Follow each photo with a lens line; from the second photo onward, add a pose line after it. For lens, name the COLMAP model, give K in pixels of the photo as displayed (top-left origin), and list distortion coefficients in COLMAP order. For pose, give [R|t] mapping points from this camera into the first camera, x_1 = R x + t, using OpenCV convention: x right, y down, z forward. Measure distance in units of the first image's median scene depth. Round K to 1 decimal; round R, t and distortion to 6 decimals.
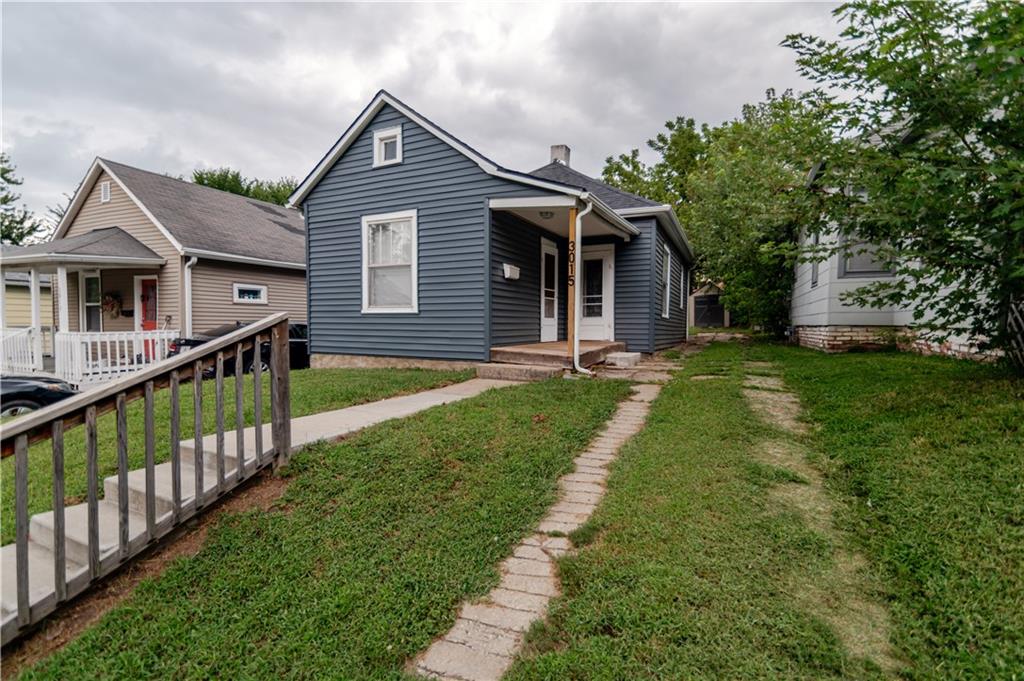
lens RADIAL K [[454.0, 0, 514.7], [0, 454.0, 339.8], [0, 0, 1]] dist [0.014874, -0.000789]
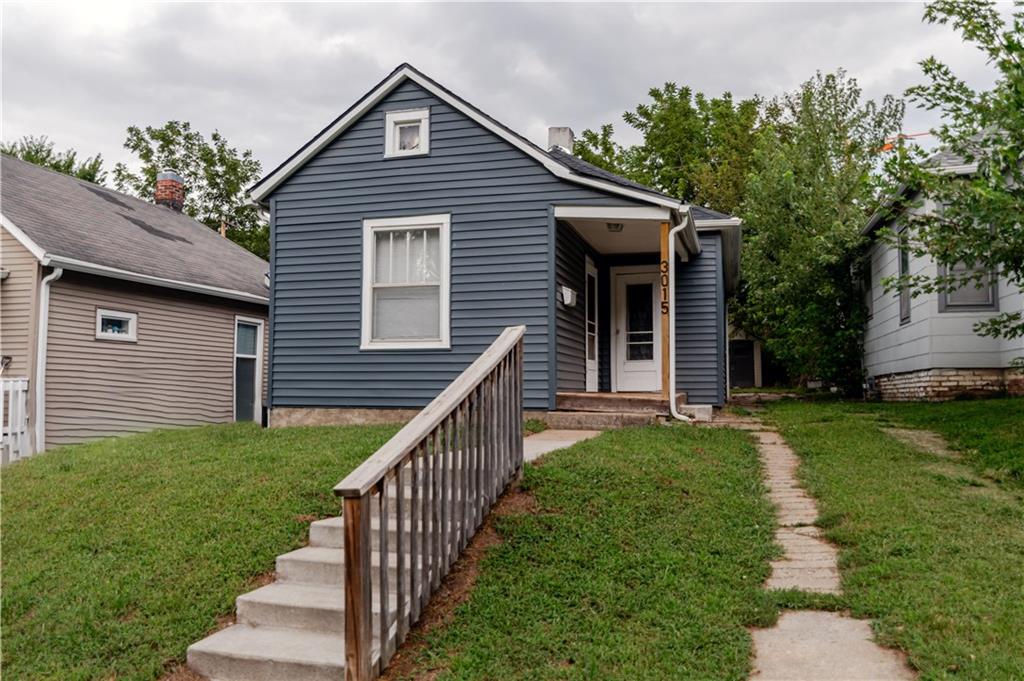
lens RADIAL K [[767.6, 0, 512.0], [0, 767.6, 340.5], [0, 0, 1]] dist [-0.001296, -0.002870]
pose [[0.985887, 0.009539, 0.167141, -0.277615], [0.007642, 0.994770, -0.101851, 0.049954], [-0.167239, 0.101691, 0.980658, -0.228719]]
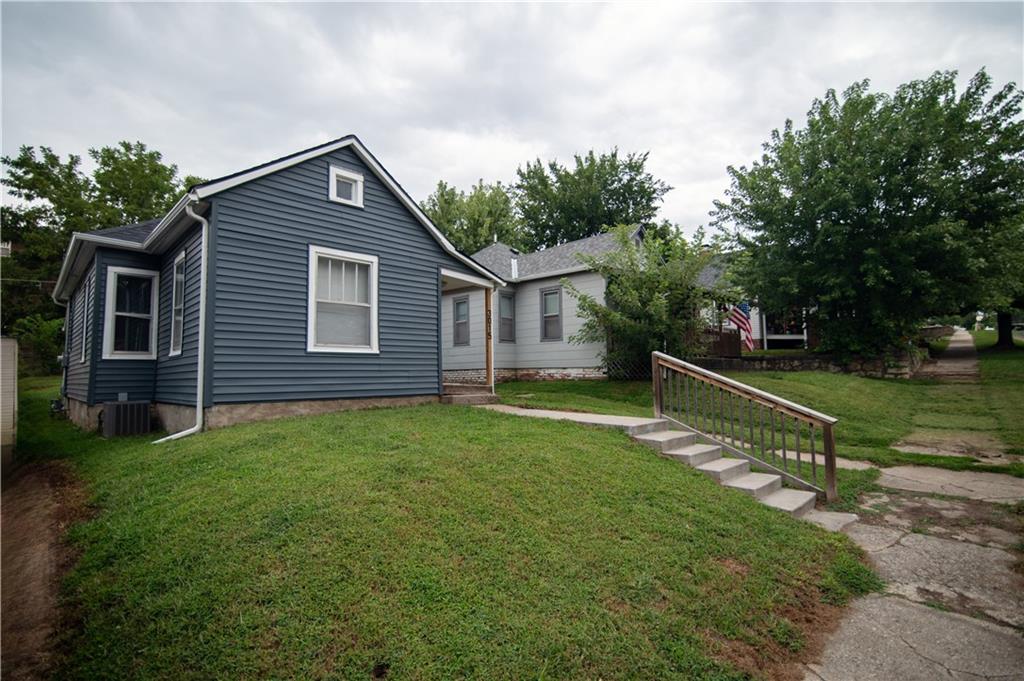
lens RADIAL K [[473.2, 0, 484.0], [0, 473.2, 337.0], [0, 0, 1]] dist [0.000112, -0.000177]
pose [[0.374605, 0.066469, 0.924799, -0.966389], [0.047358, 0.994753, -0.090680, 0.010944], [-0.925974, 0.077766, 0.369492, 0.317997]]
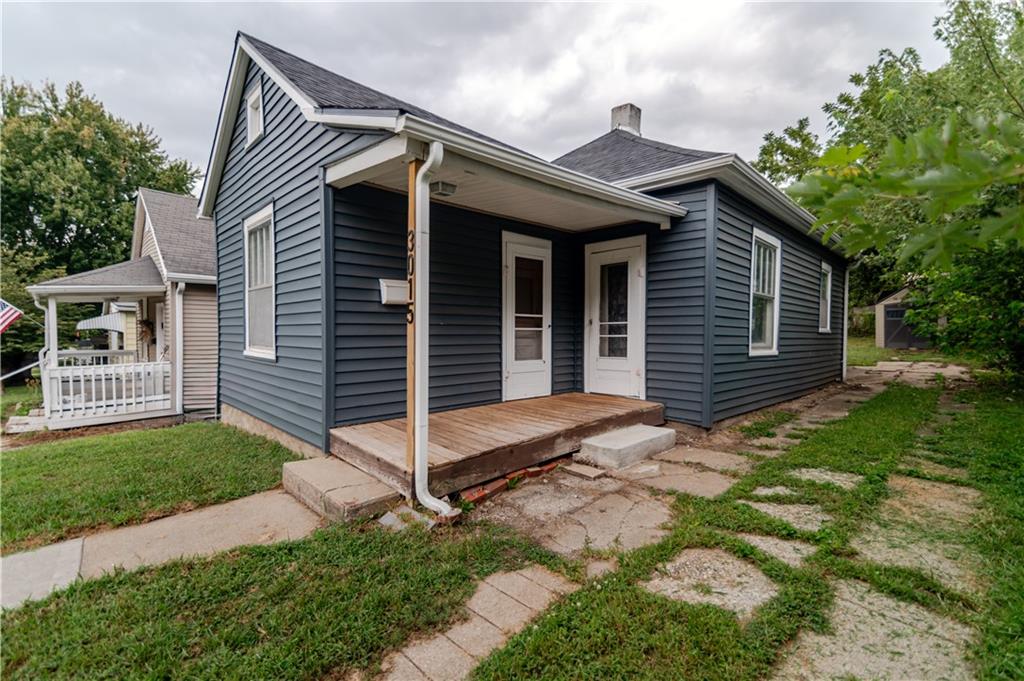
lens RADIAL K [[454.0, 0, 514.7], [0, 454.0, 339.8], [0, 0, 1]] dist [0.014874, -0.000789]
pose [[0.942230, 0.005614, -0.334921, 0.281257], [-0.011762, 0.999797, -0.016330, -0.069157], [0.334761, 0.019326, 0.942105, 0.424974]]
